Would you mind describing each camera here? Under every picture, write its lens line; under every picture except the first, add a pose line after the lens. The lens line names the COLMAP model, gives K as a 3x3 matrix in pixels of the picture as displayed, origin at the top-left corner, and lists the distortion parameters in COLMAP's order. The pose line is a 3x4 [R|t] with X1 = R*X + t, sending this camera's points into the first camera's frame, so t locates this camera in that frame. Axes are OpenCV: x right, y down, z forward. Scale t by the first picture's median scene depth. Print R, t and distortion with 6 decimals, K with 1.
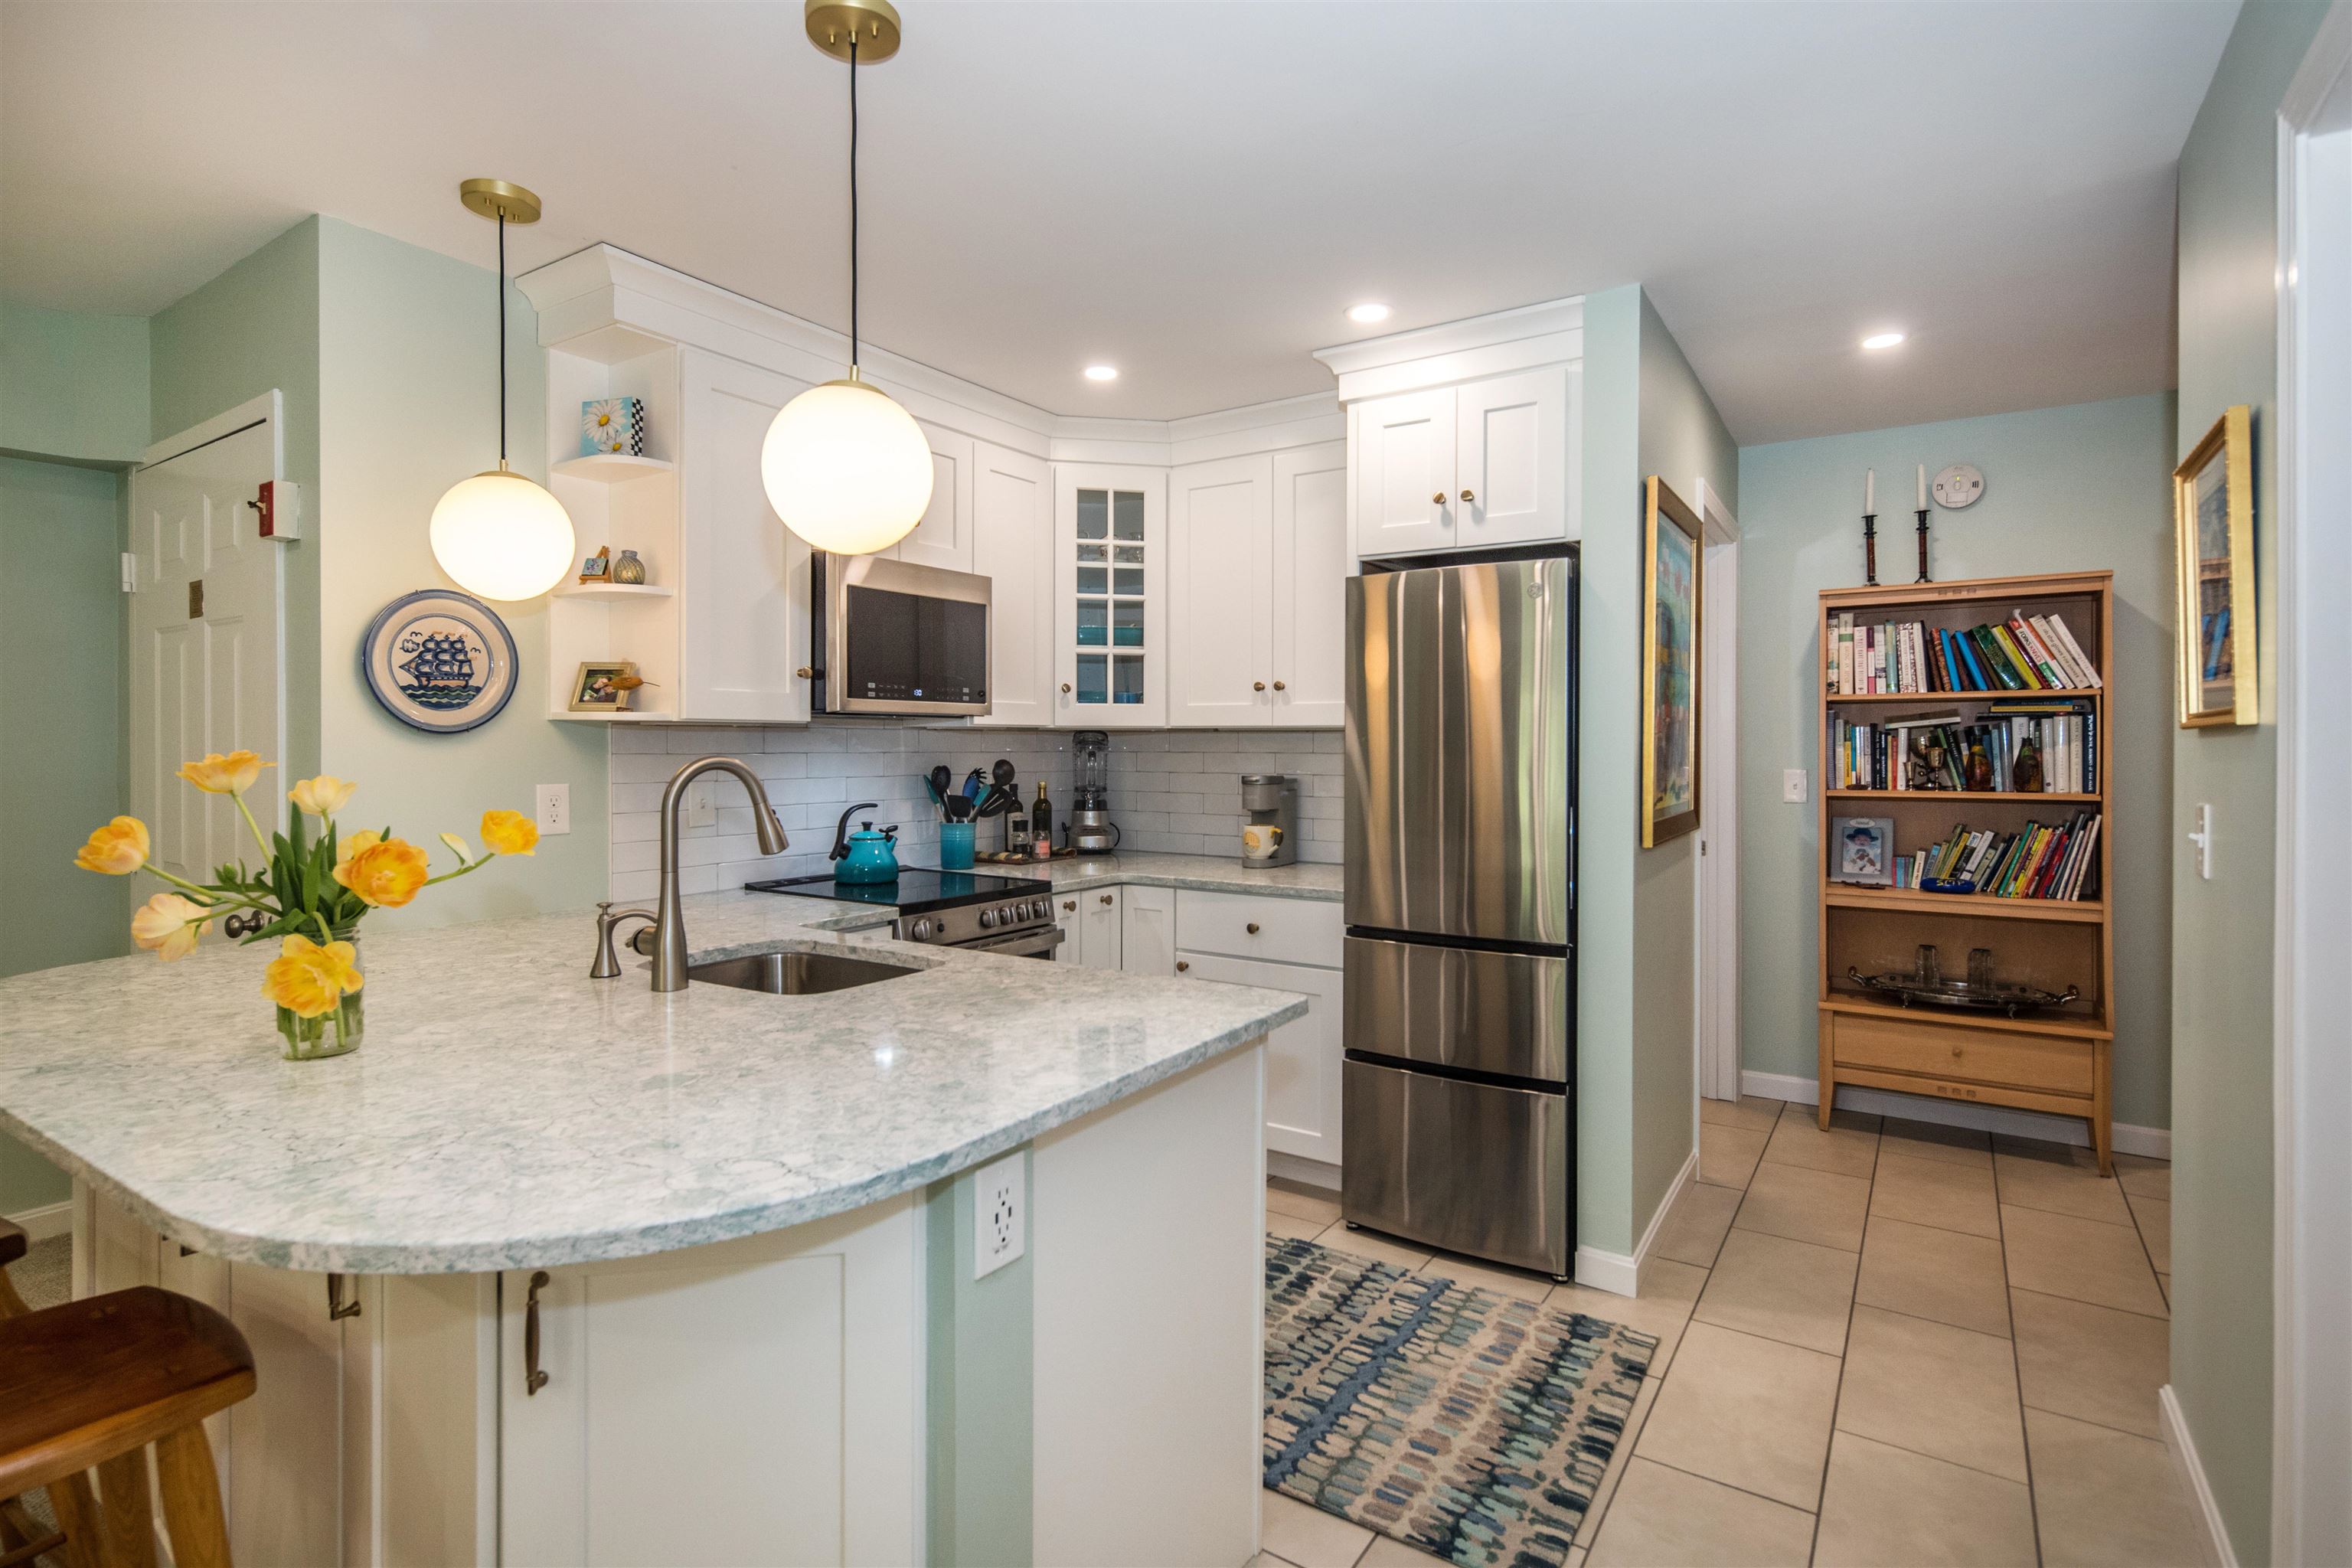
lens RADIAL K [[1159.2, 0, 1172.1], [0, 1159.2, 738.6], [0, 0, 1]] dist [0.013555, -0.002364]
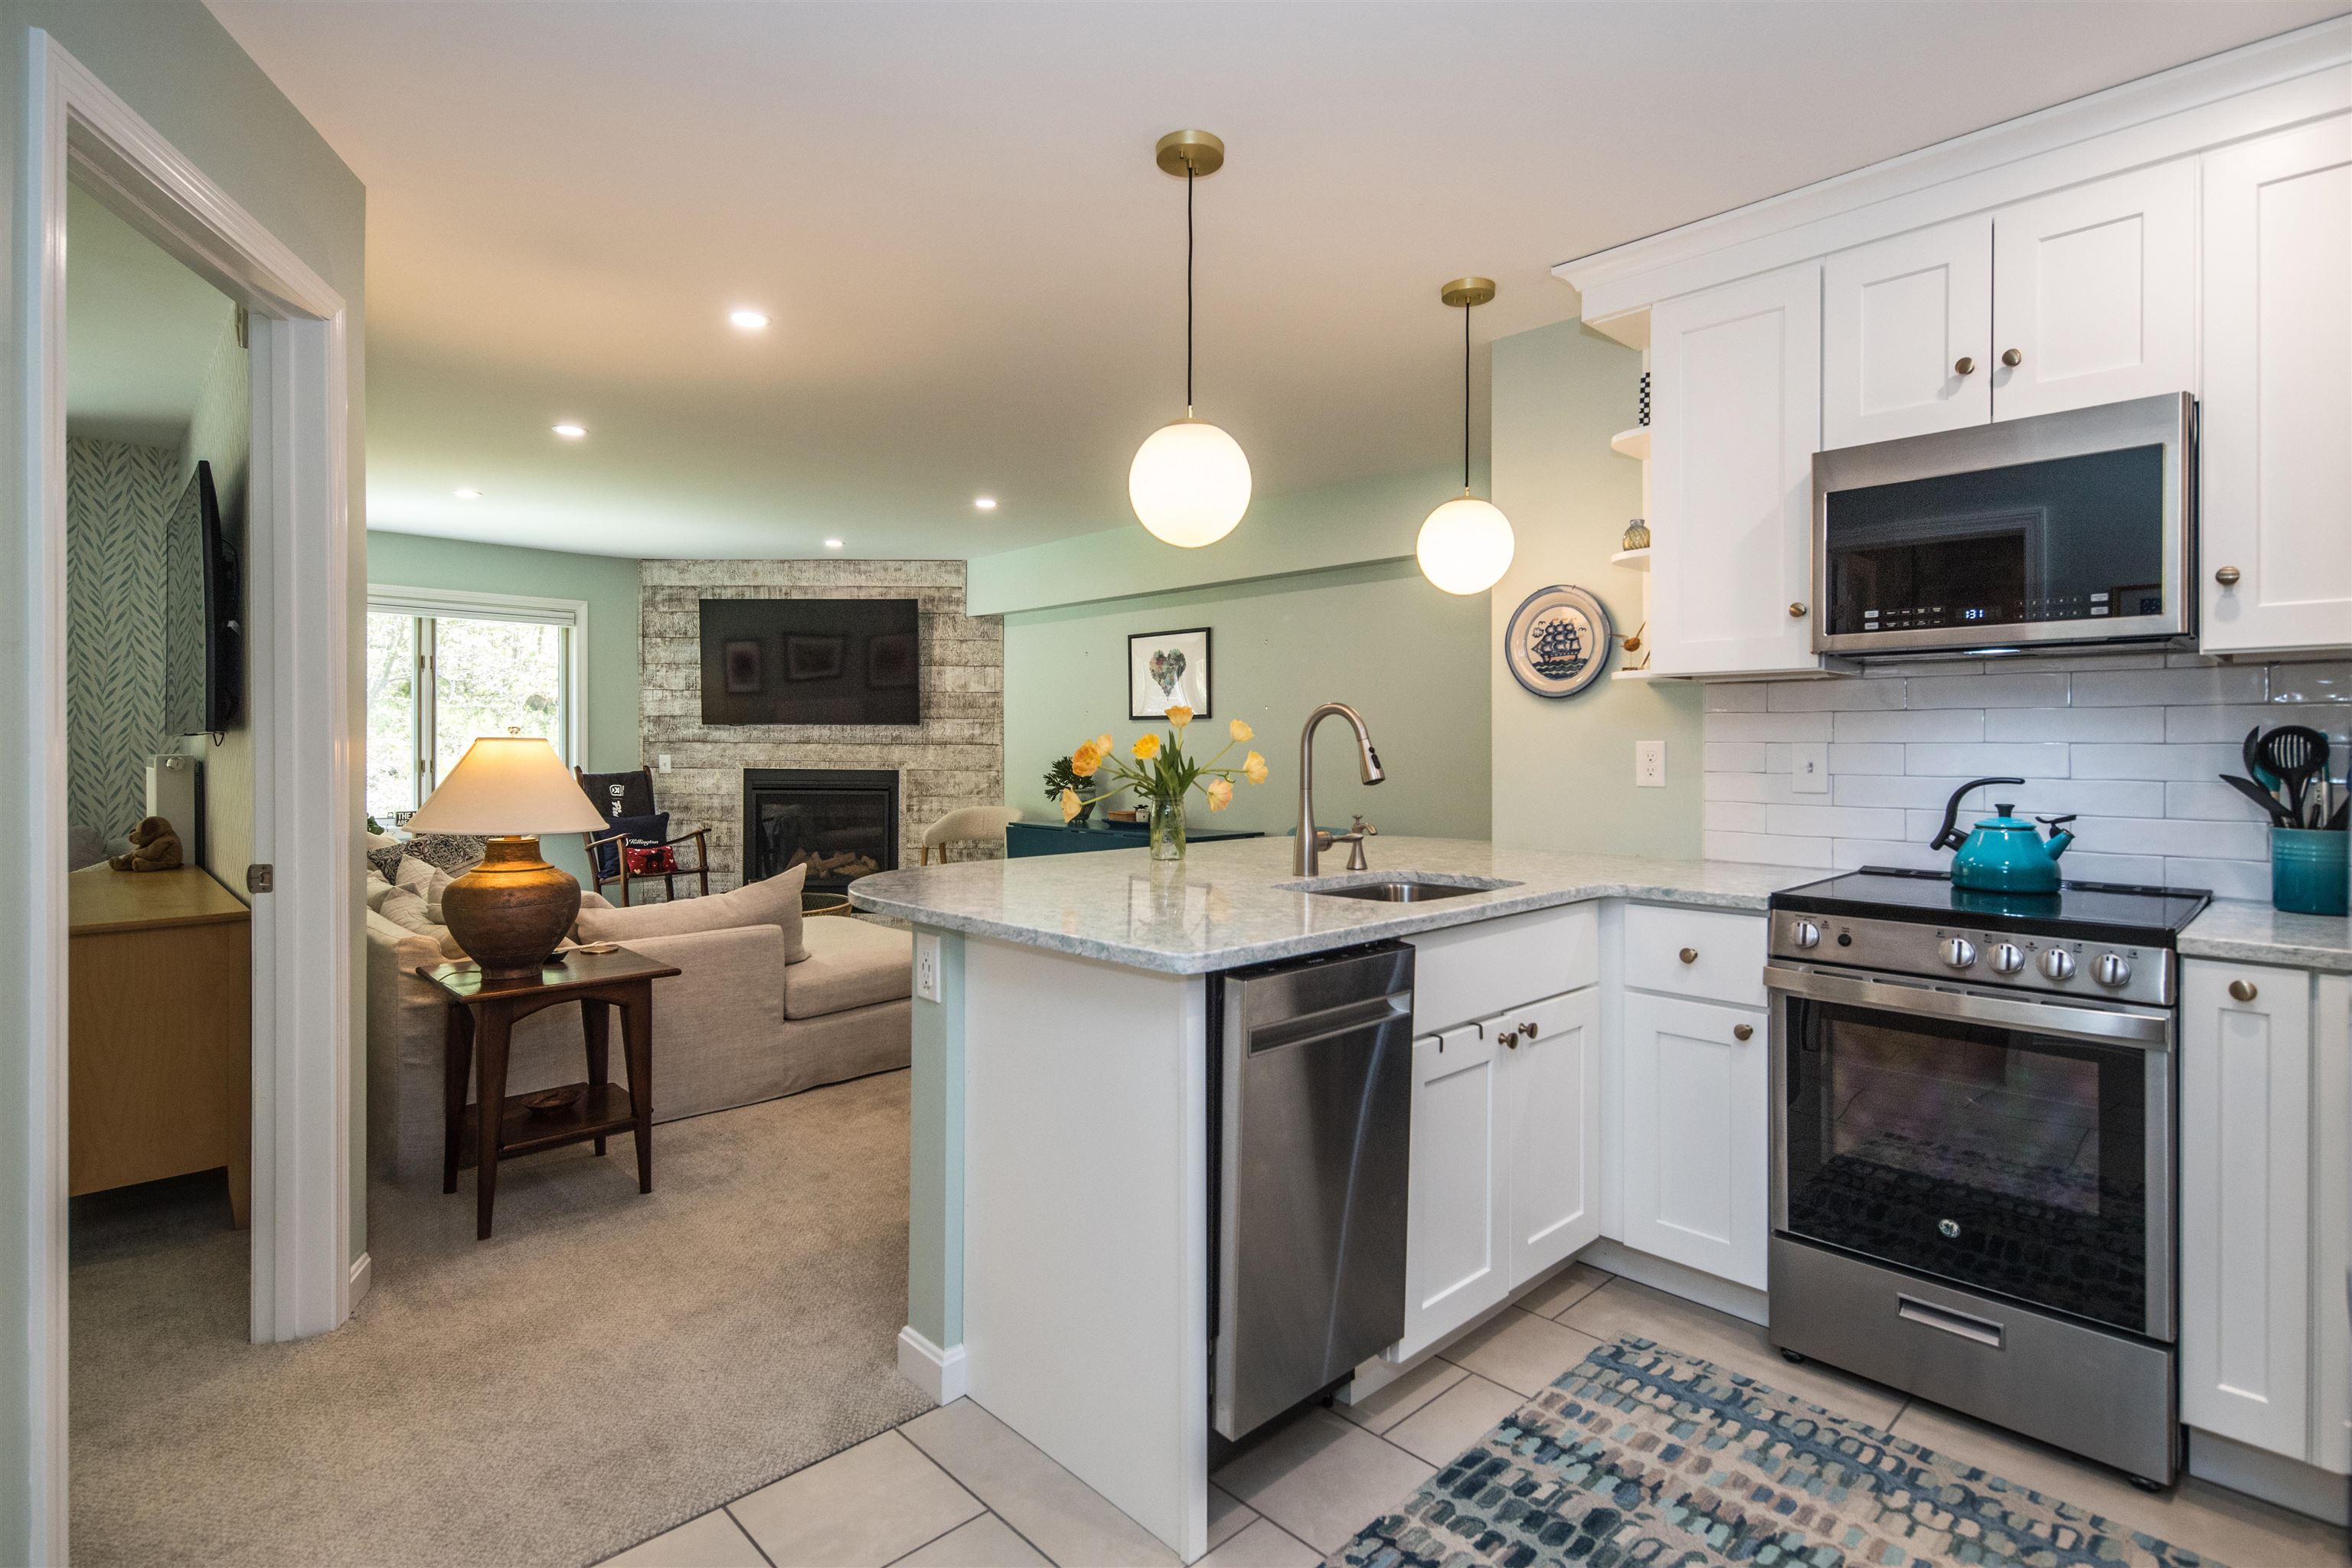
lens RADIAL K [[1159.2, 0, 1138.2], [0, 1159.2, 751.9], [0, 0, 1]] dist [0.013555, -0.002364]
pose [[-0.260801, 0.006186, -0.965373, 0.535199], [0.002054, 0.999981, 0.005853, 0.034069], [0.965390, -0.000456, -0.260809, 0.659573]]
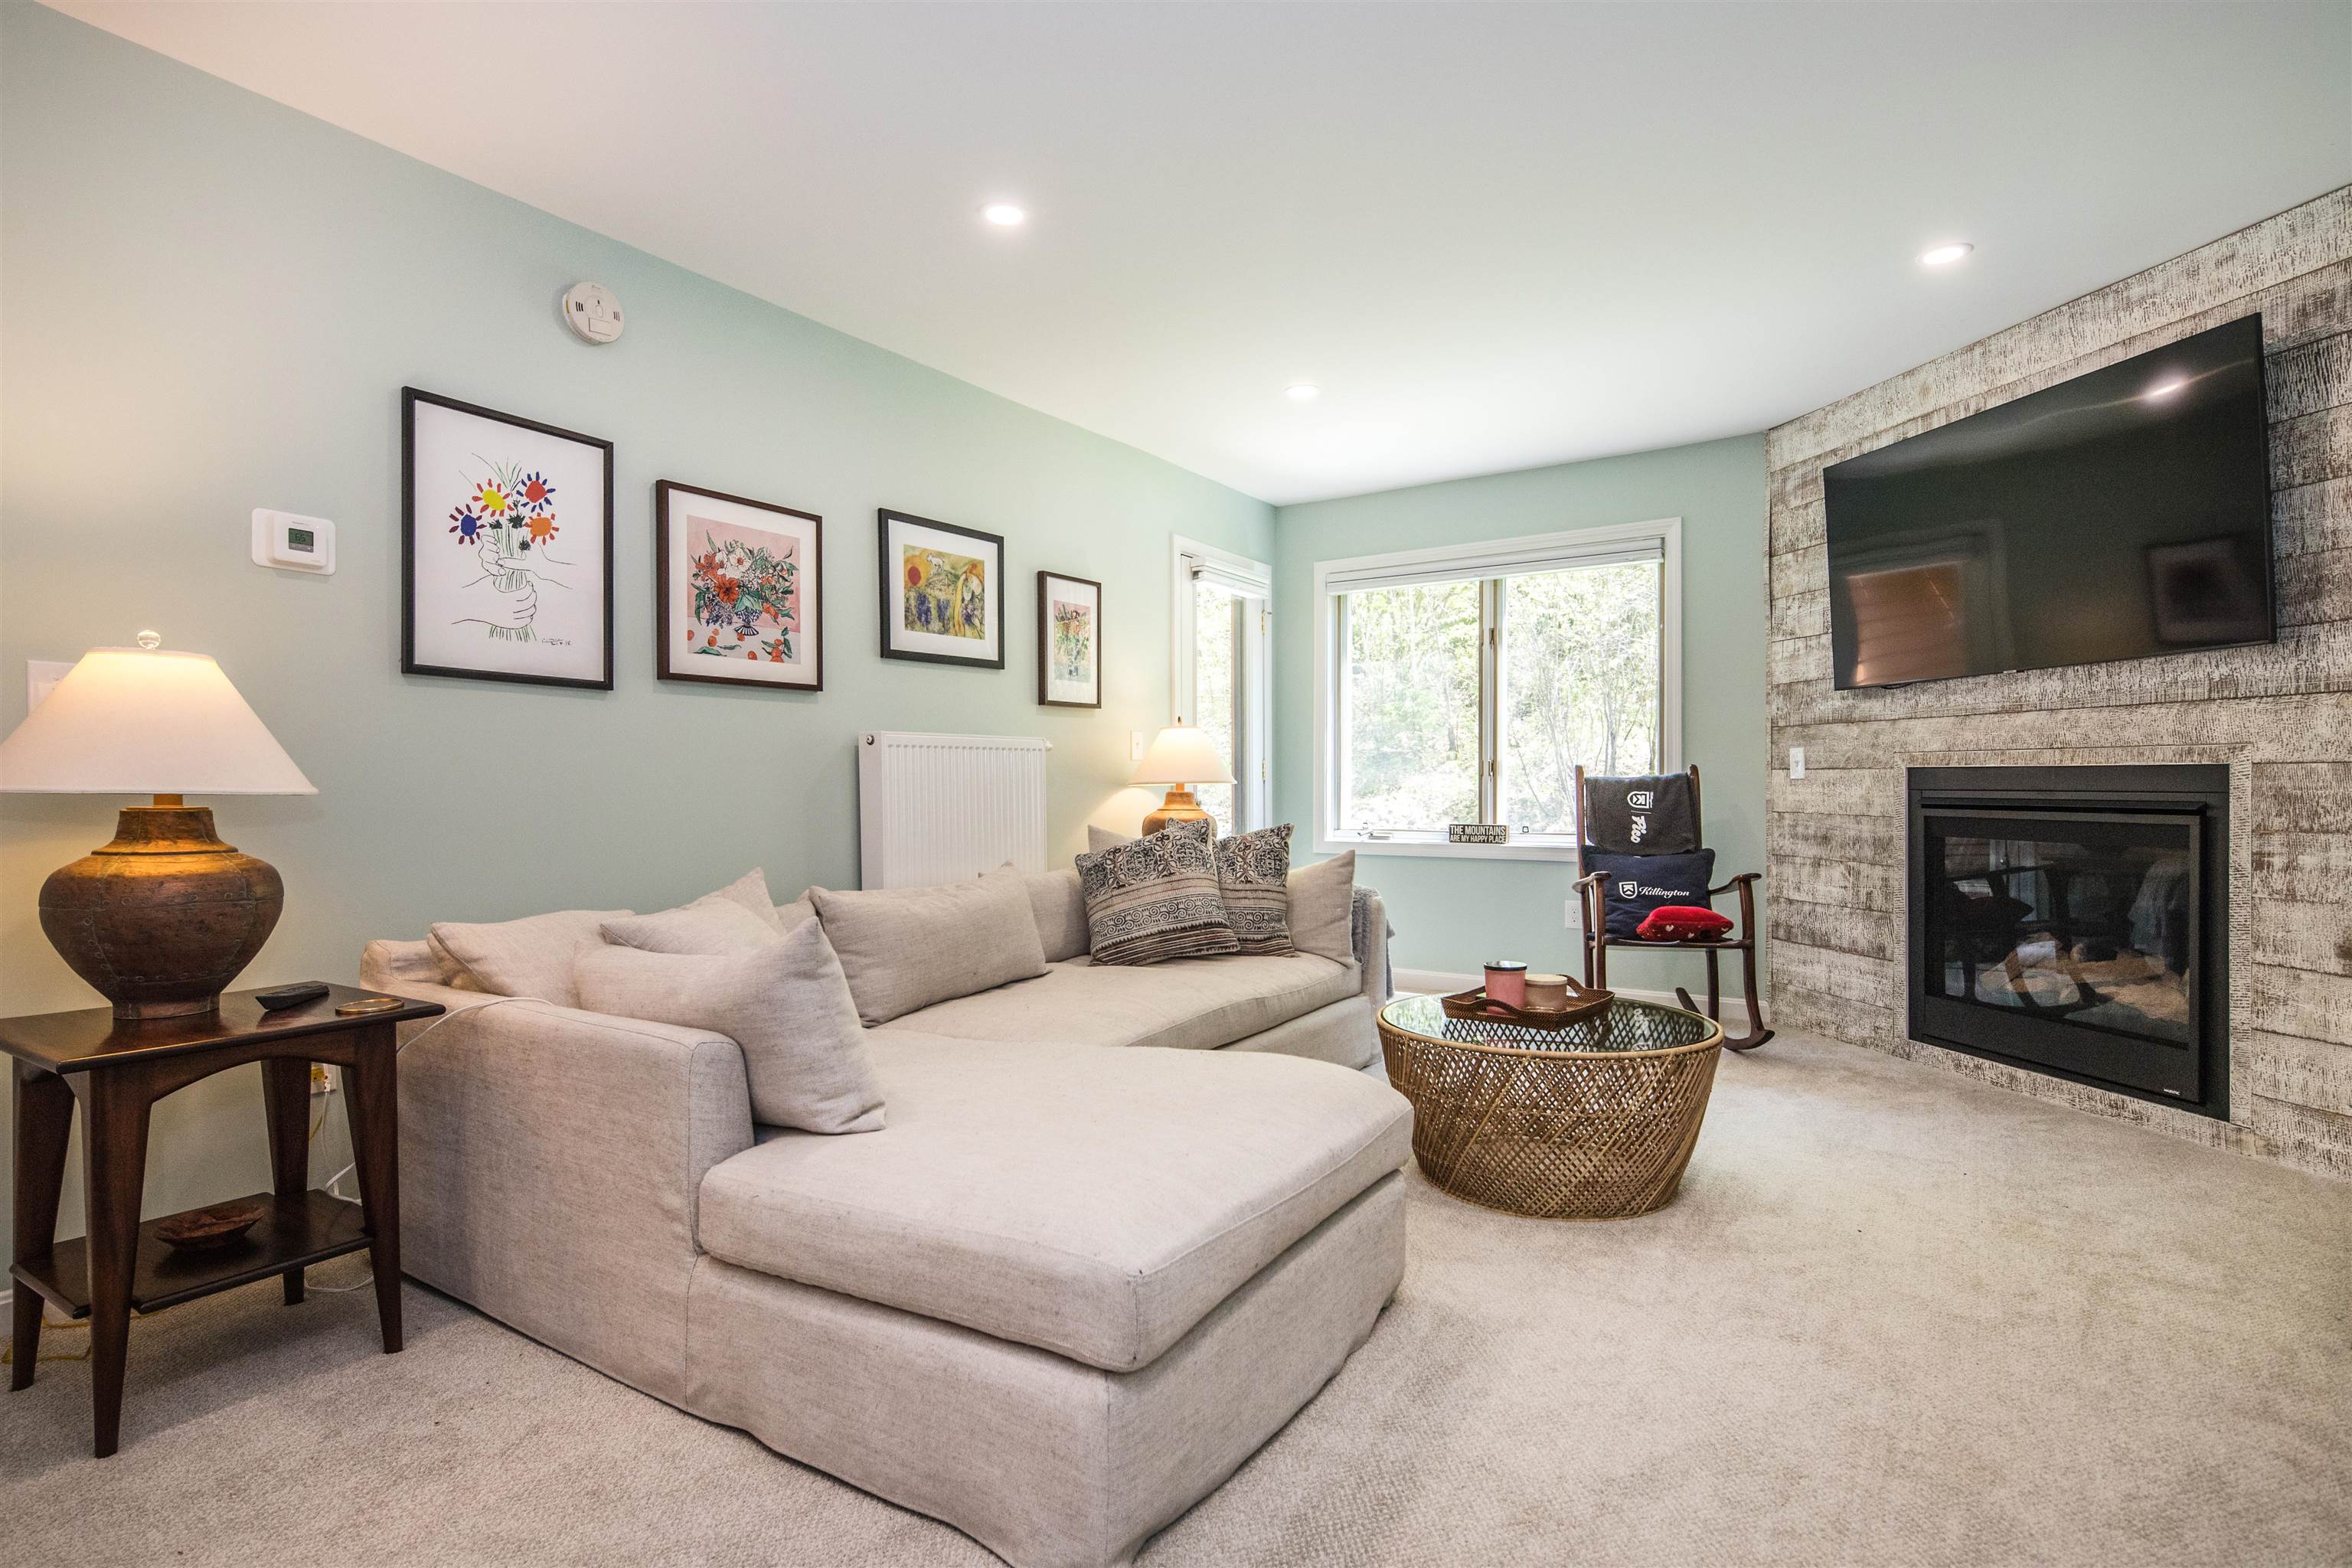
lens RADIAL K [[1159.2, 0, 1195.8], [0, 1159.2, 801.0], [0, 0, 1]] dist [0.013555, -0.002364]
pose [[-0.999901, 0.002462, 0.013849, -0.690779], [0.002588, 0.999955, 0.009120, 0.097722], [-0.013826, 0.009155, -0.999863, 0.545087]]
